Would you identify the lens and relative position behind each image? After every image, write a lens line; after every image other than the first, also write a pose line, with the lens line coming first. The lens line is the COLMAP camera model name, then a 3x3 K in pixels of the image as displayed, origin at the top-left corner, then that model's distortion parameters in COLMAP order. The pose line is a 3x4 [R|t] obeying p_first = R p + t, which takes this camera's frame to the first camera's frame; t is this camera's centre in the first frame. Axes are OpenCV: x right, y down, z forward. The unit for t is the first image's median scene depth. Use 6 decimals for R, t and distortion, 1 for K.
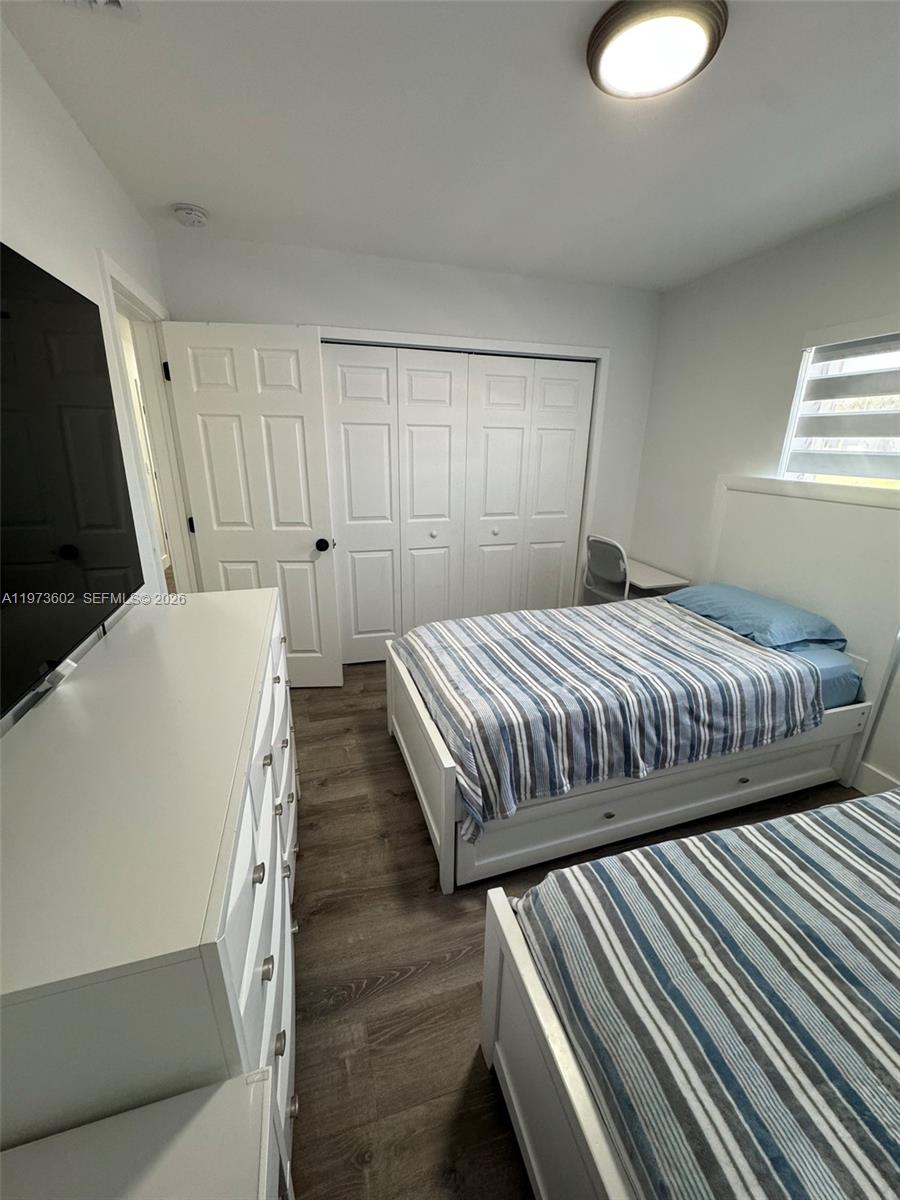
lens RADIAL K [[477.8, 0, 450.8], [0, 477.8, 600.8], [0, 0, 1]] dist [-0.003499, 0.000469]
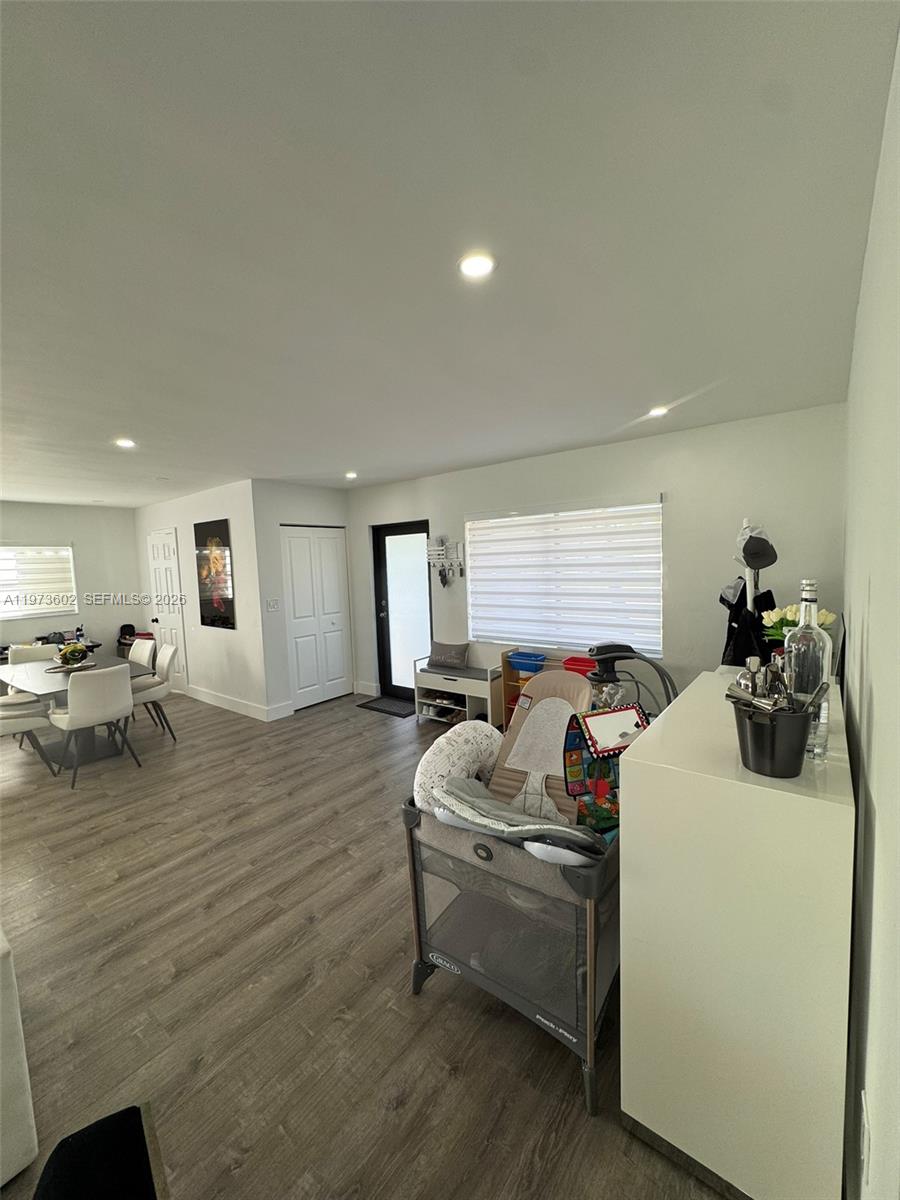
lens RADIAL K [[477.8, 0, 450.4], [0, 477.8, 599.9], [0, 0, 1]] dist [-0.003499, 0.000469]
pose [[0.801163, -0.094463, 0.590944, -0.913261], [0.224445, 0.962813, -0.150382, 0.173297], [-0.554763, 0.253115, 0.792572, -0.808045]]
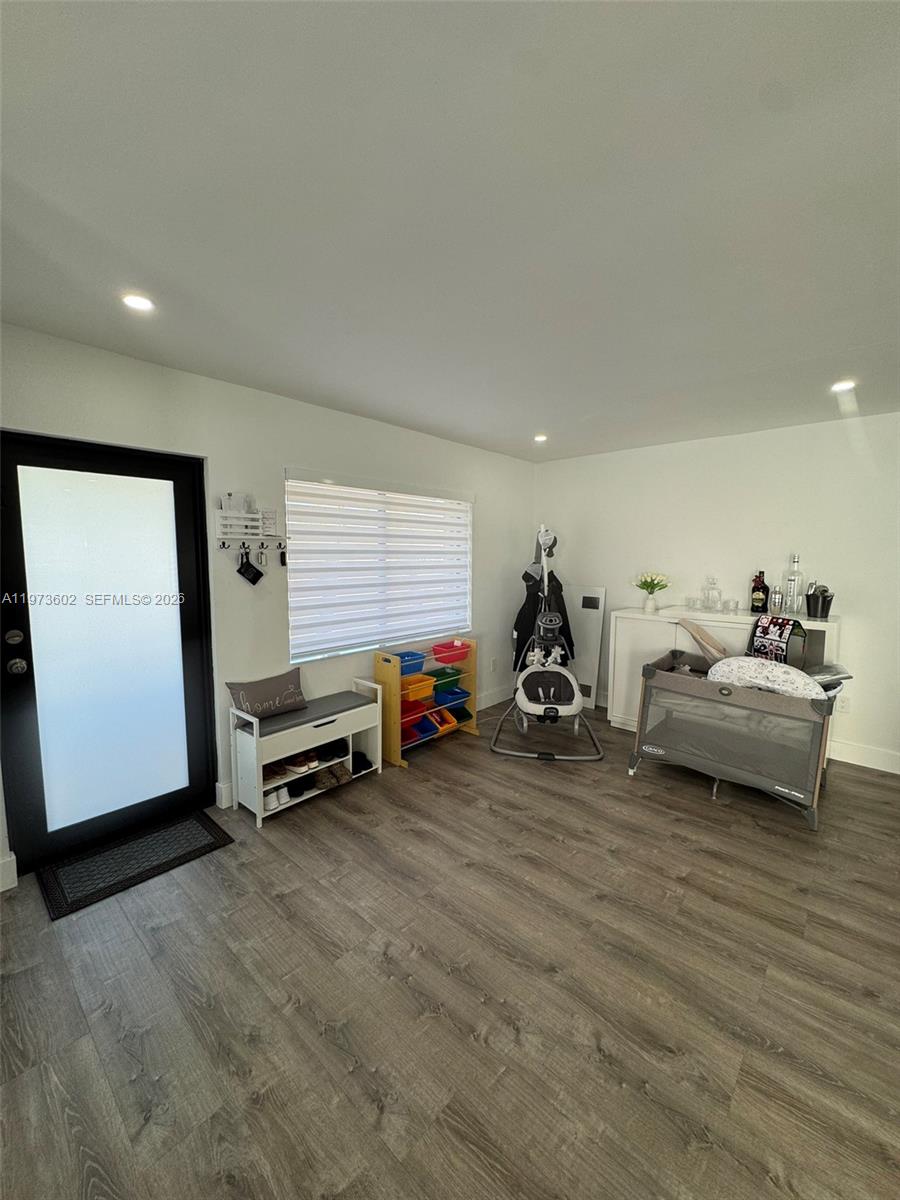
lens RADIAL K [[477.8, 0, 453.9], [0, 477.8, 594.9], [0, 0, 1]] dist [-0.003499, 0.000469]
pose [[-0.544406, -0.091969, 0.833765, -0.984268], [0.236036, 0.937013, 0.257477, -0.318300], [-0.804928, 0.336970, -0.488407, 0.876662]]
